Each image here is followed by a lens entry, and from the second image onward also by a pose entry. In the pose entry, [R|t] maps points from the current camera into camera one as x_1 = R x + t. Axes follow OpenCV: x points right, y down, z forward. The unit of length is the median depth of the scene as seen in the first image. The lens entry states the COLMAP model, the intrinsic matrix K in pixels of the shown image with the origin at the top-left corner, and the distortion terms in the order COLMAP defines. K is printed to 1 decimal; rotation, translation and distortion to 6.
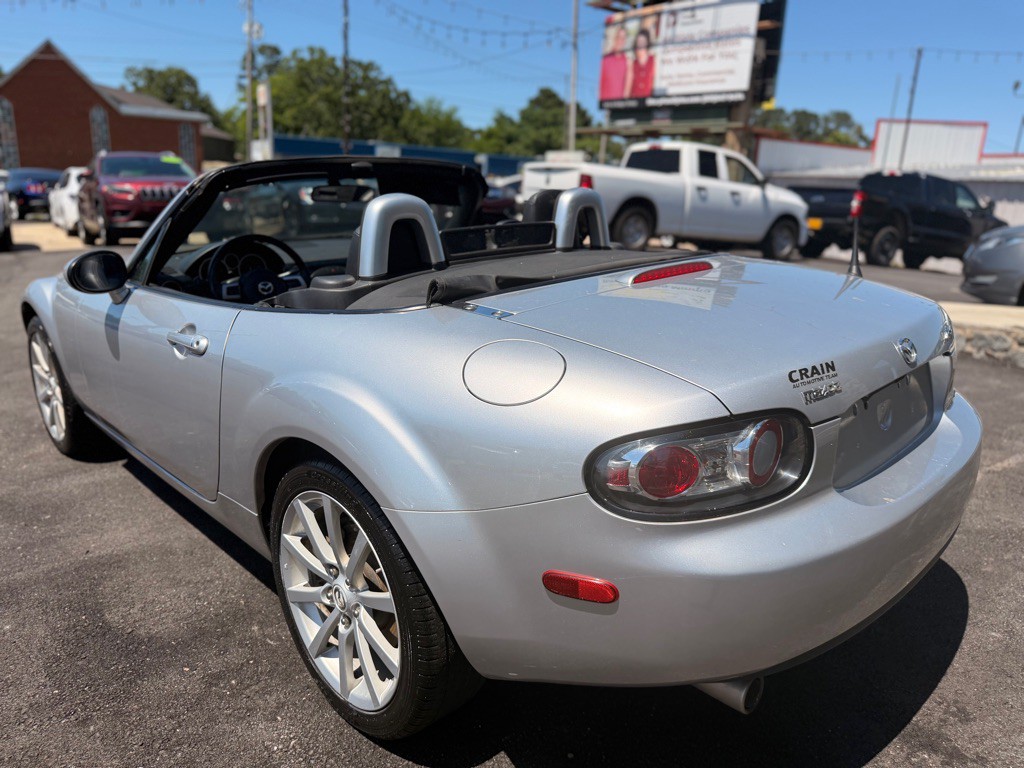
lens RADIAL K [[732.4, 0, 520.6], [0, 732.4, 387.5], [0, 0, 1]] dist [0.013168, -0.020972]
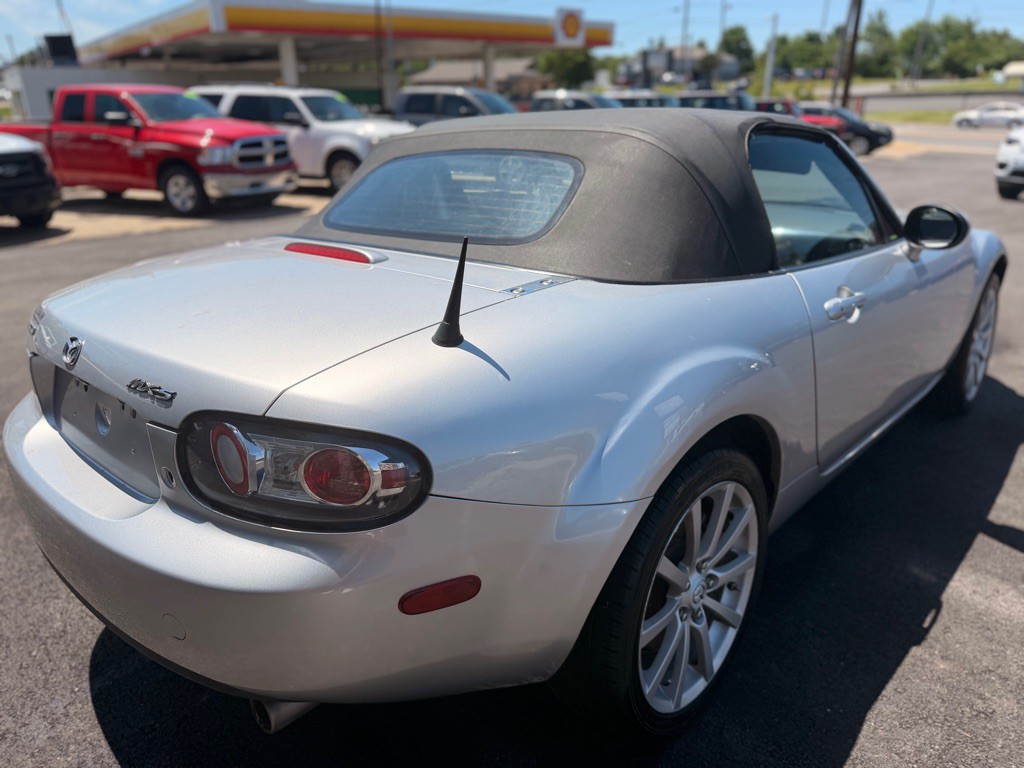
lens RADIAL K [[732.4, 0, 514.6], [0, 732.4, 382.2], [0, 0, 1]] dist [0.013168, -0.020972]
pose [[0.065121, 0.333231, -0.940594, 0.164853], [-0.270197, 0.913271, 0.304844, -0.050827], [0.960600, 0.234293, 0.149511, 0.161630]]
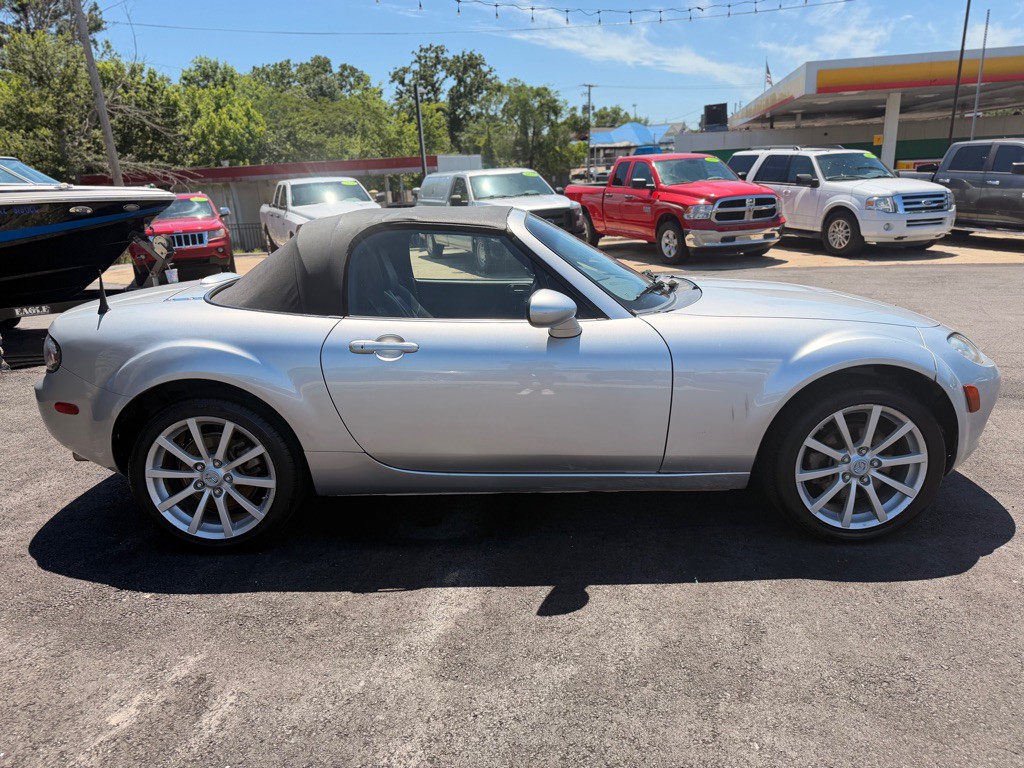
lens RADIAL K [[732.4, 0, 515.1], [0, 732.4, 382.4], [0, 0, 1]] dist [0.013168, -0.020972]
pose [[-0.697808, 0.204189, -0.686564, 0.145805], [-0.172159, 0.882600, 0.437469, -0.125424], [0.695287, 0.423468, -0.580733, 0.392226]]
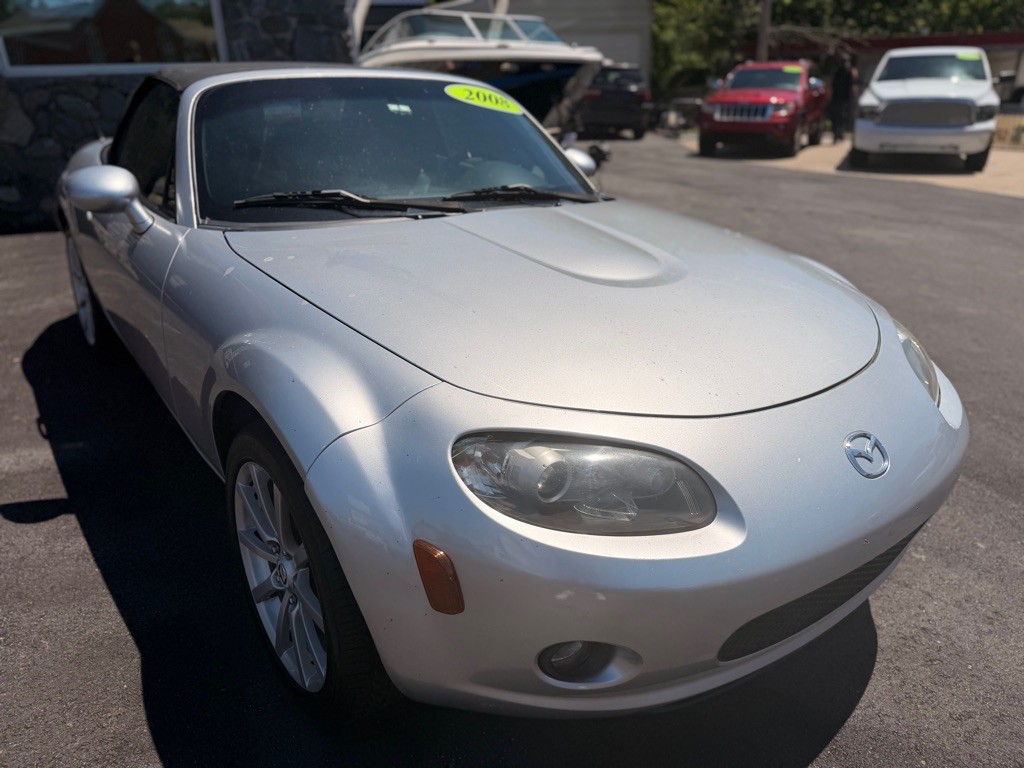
lens RADIAL K [[732.4, 0, 509.1], [0, 732.4, 375.5], [0, 0, 1]] dist [0.013168, -0.020972]
pose [[-0.991850, -0.065986, 0.108997, -0.114071], [0.018225, 0.773183, 0.633921, -0.130215], [-0.126104, 0.630741, -0.765678, 0.415897]]
